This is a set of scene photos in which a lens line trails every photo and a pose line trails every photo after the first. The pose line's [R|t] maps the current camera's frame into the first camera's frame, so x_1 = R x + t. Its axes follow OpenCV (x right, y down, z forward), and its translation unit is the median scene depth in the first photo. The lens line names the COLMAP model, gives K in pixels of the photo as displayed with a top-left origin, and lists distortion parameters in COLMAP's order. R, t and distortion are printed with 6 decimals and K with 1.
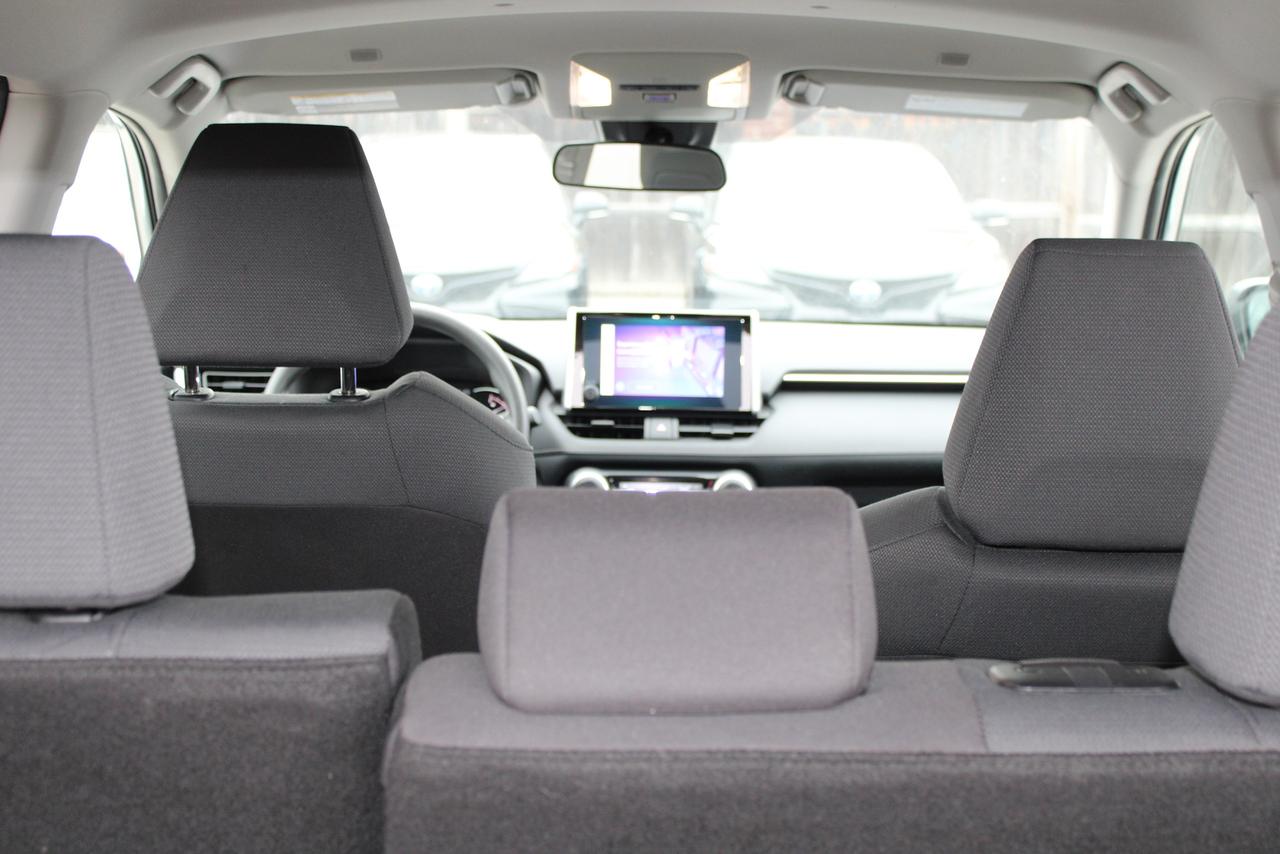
lens RADIAL K [[1232.9, 0, 643.6], [0, 1232.9, 365.7], [0, 0, 1]] dist [-0.025480, -0.005164]
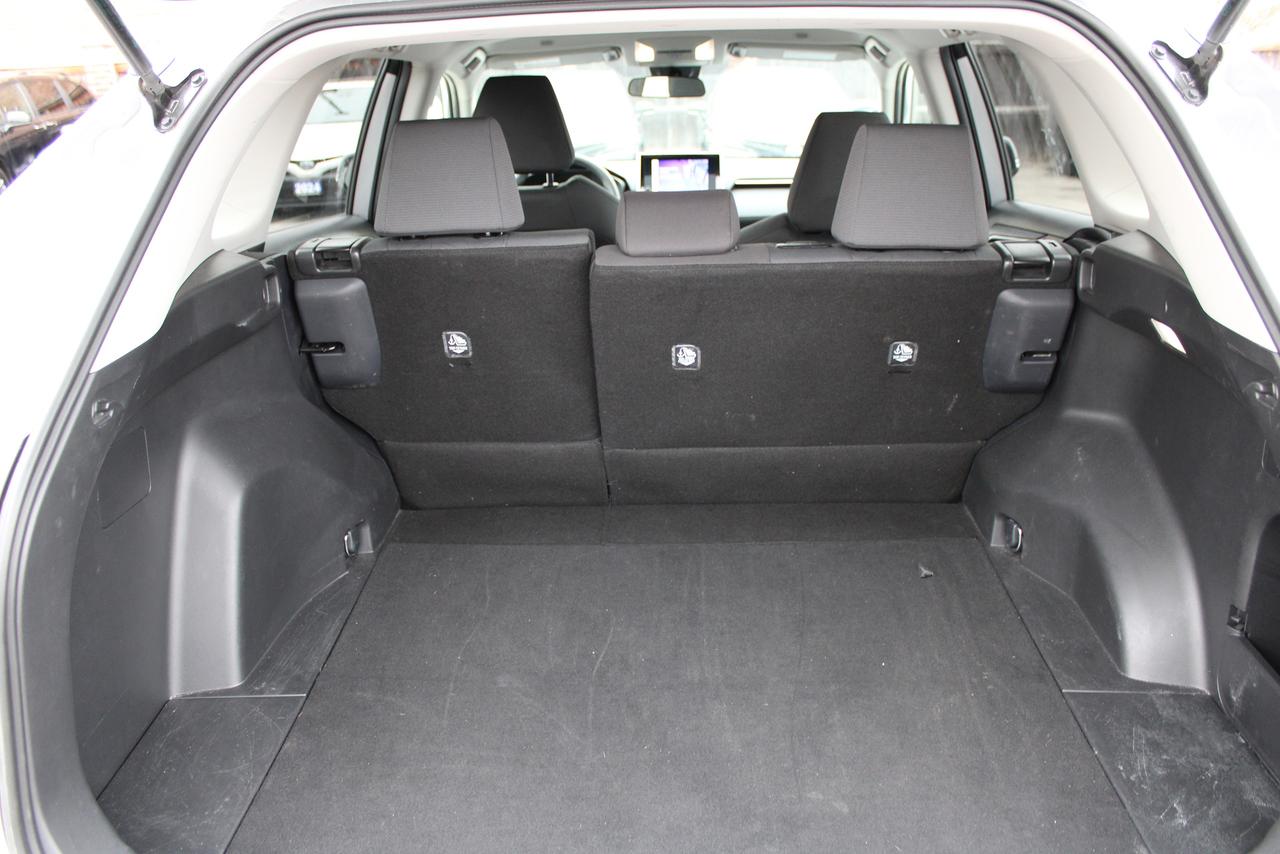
lens RADIAL K [[1098.7, 0, 640.0], [0, 1098.7, 427.0], [0, 0, 1]] dist [-0.157503, 0.167255]
pose [[0.998489, -0.020917, -0.050808, 0.036909], [0.028214, 0.988665, 0.147461, 0.167976], [0.047148, -0.148672, 0.987762, -1.107312]]
